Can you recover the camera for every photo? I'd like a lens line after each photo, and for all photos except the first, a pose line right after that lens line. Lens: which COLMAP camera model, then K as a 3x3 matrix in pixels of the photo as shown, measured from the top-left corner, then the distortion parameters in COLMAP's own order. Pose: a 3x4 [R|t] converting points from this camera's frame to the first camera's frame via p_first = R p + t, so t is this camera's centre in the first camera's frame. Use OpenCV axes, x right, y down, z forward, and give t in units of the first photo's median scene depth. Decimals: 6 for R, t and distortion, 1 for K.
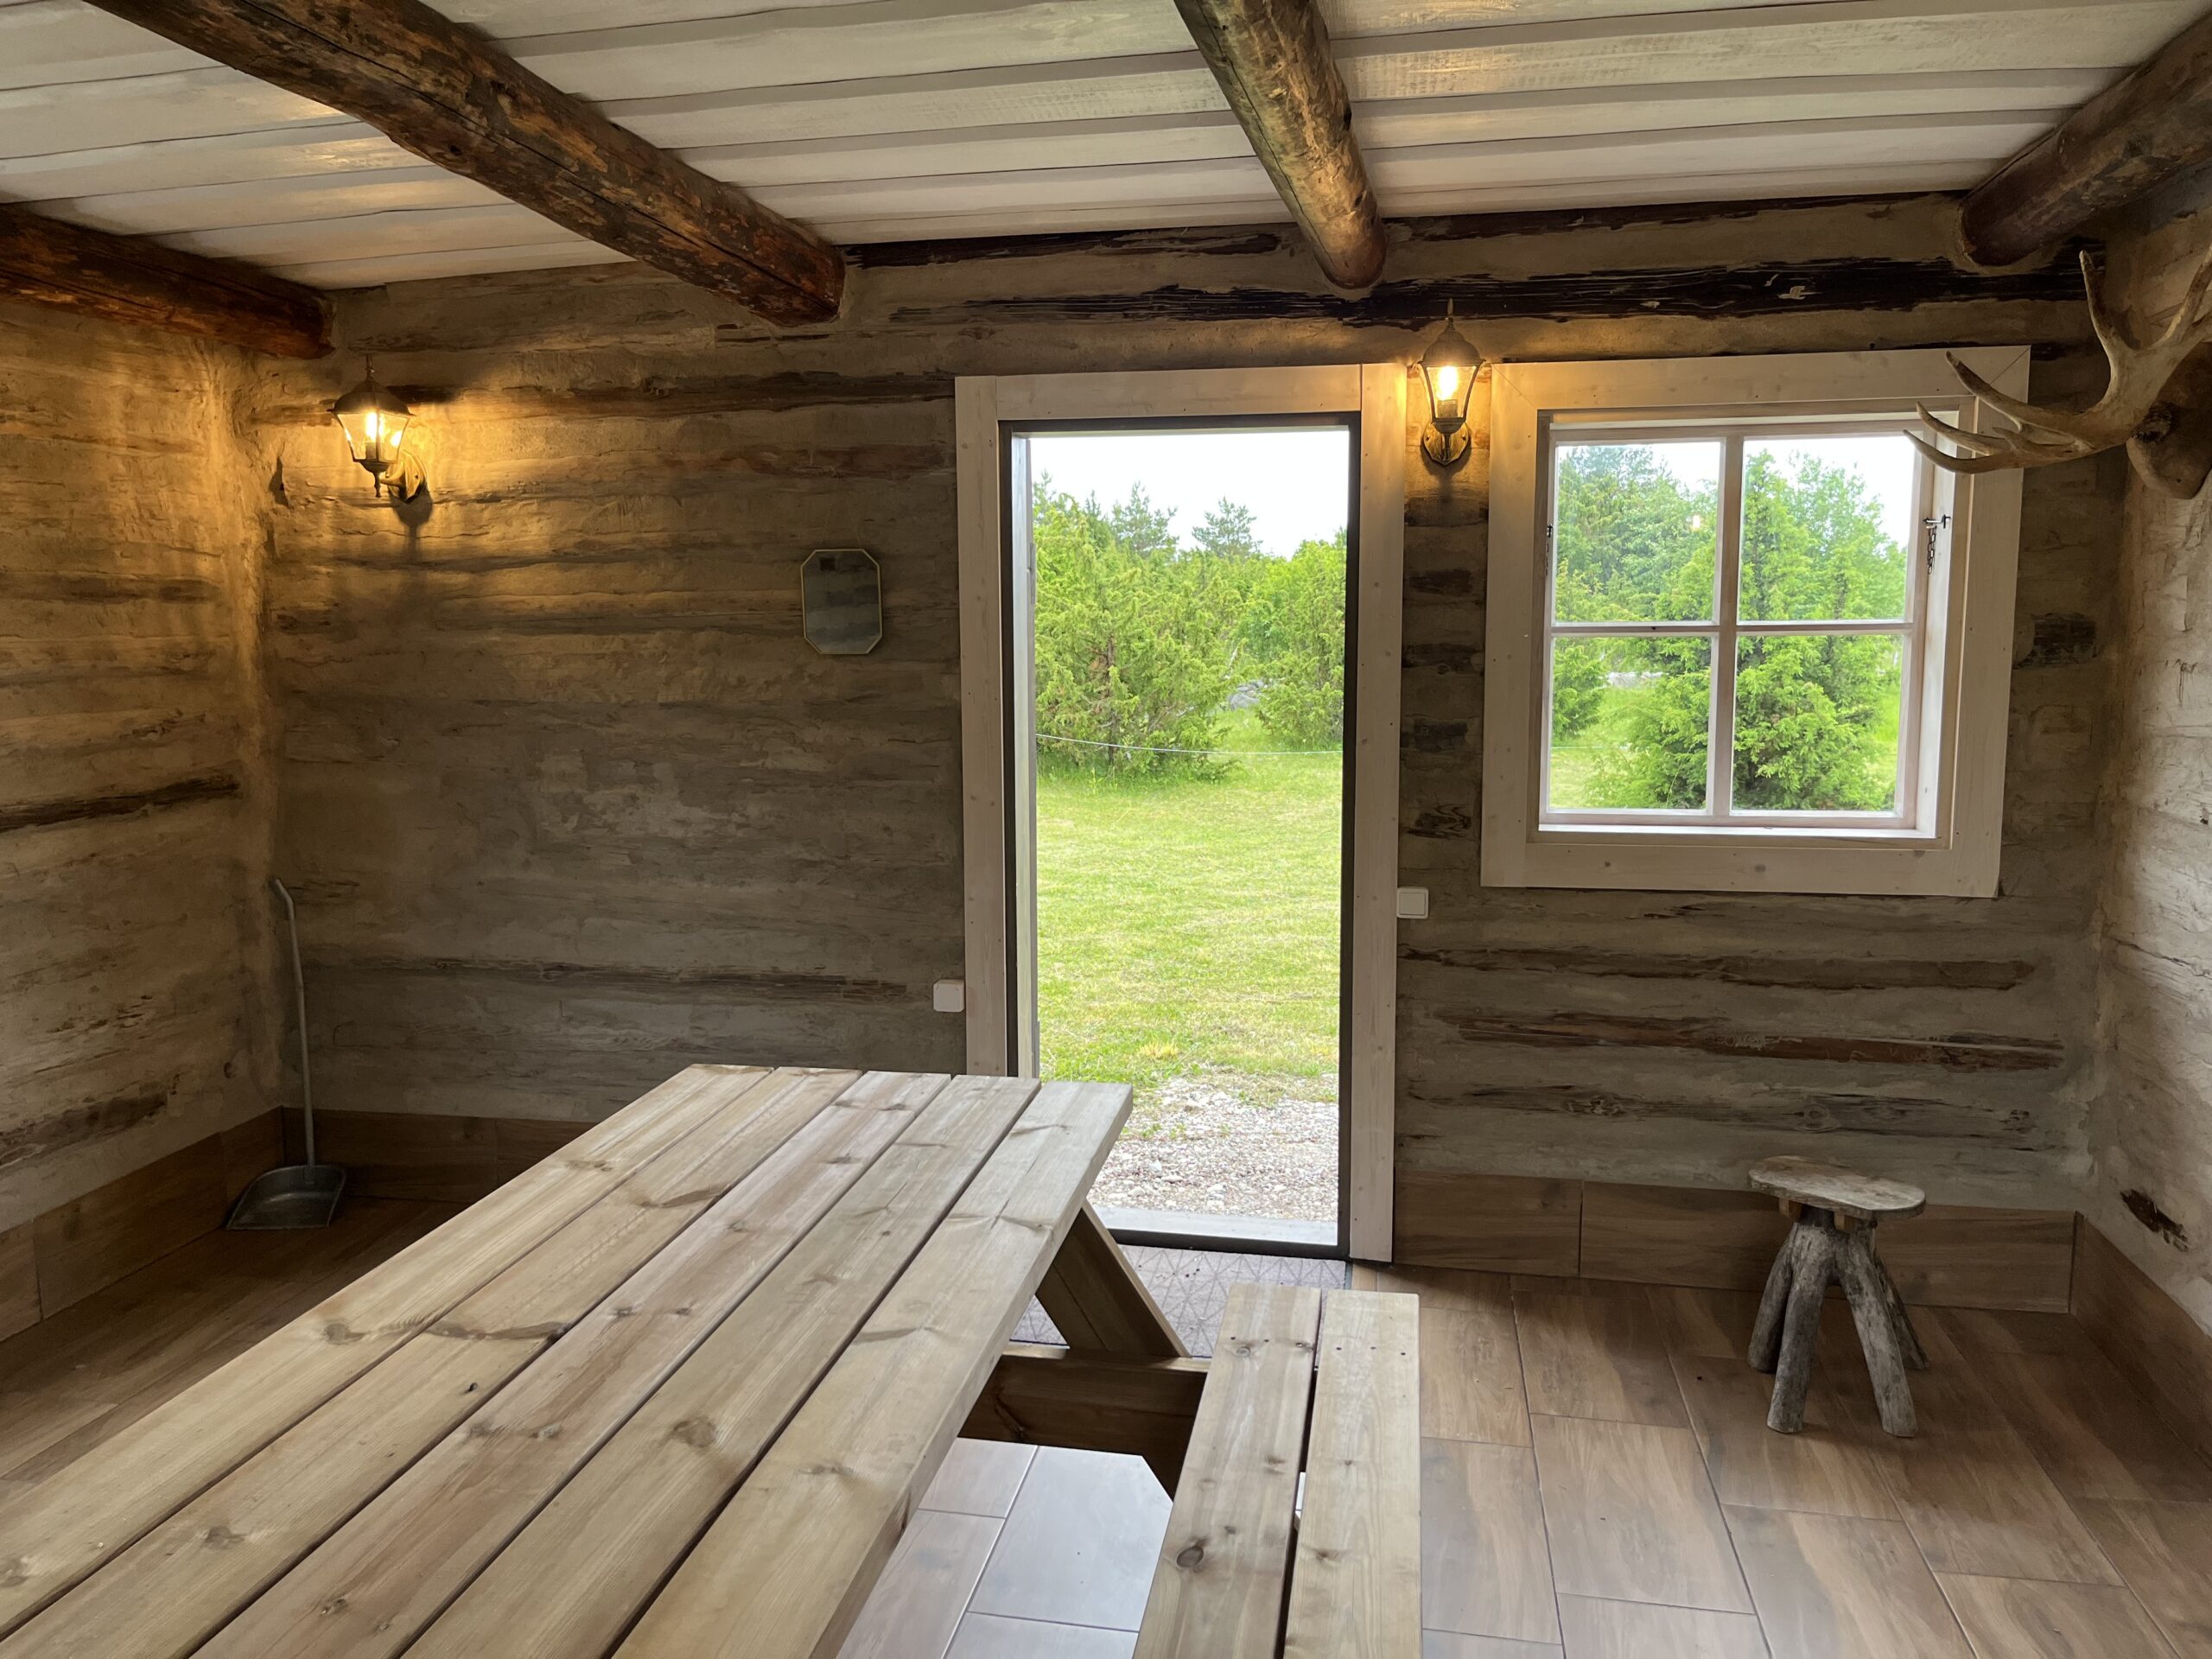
lens RADIAL K [[1666.3, 0, 1110.9], [0, 1666.3, 824.4], [0, 0, 1]] dist [0.053794, -0.067742]
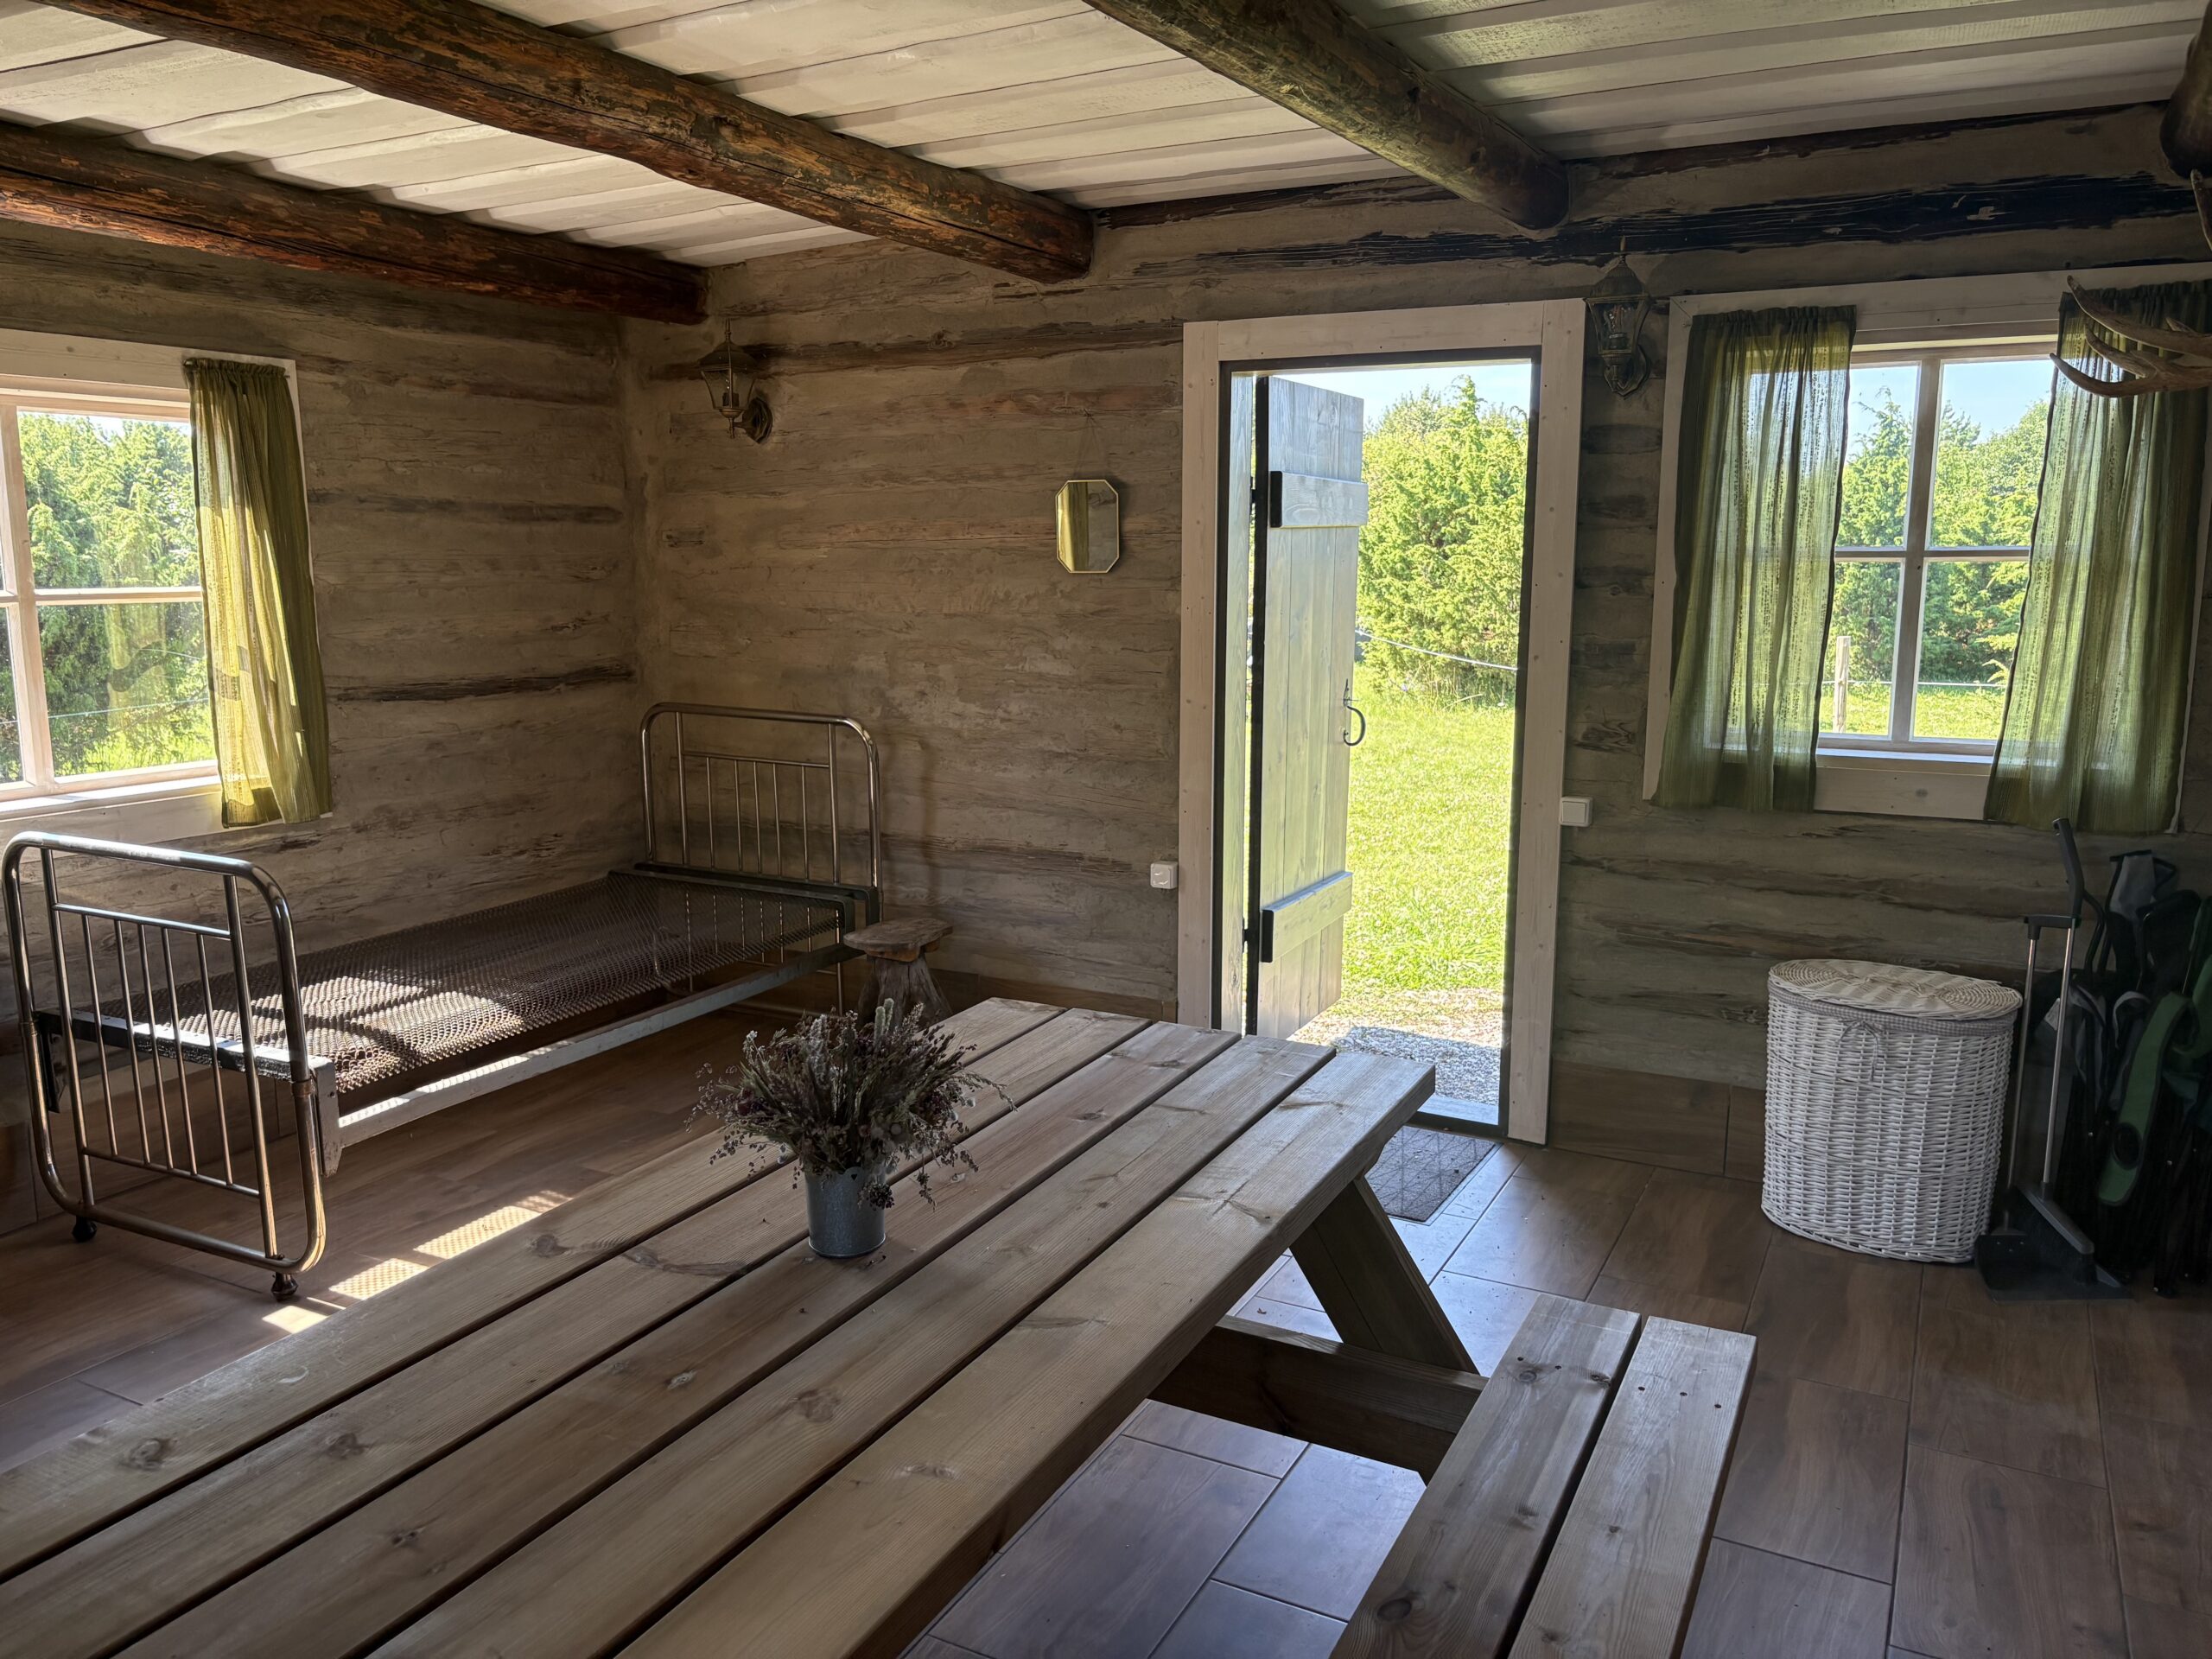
lens RADIAL K [[1671.3, 0, 1101.0], [0, 1671.3, 843.1], [0, 0, 1]] dist [0.044751, -0.043236]
pose [[0.957831, 0.056958, -0.281629, 0.192631], [-0.042366, 0.997438, 0.057640, 0.018005], [0.284190, -0.043278, 0.957791, -0.111871]]
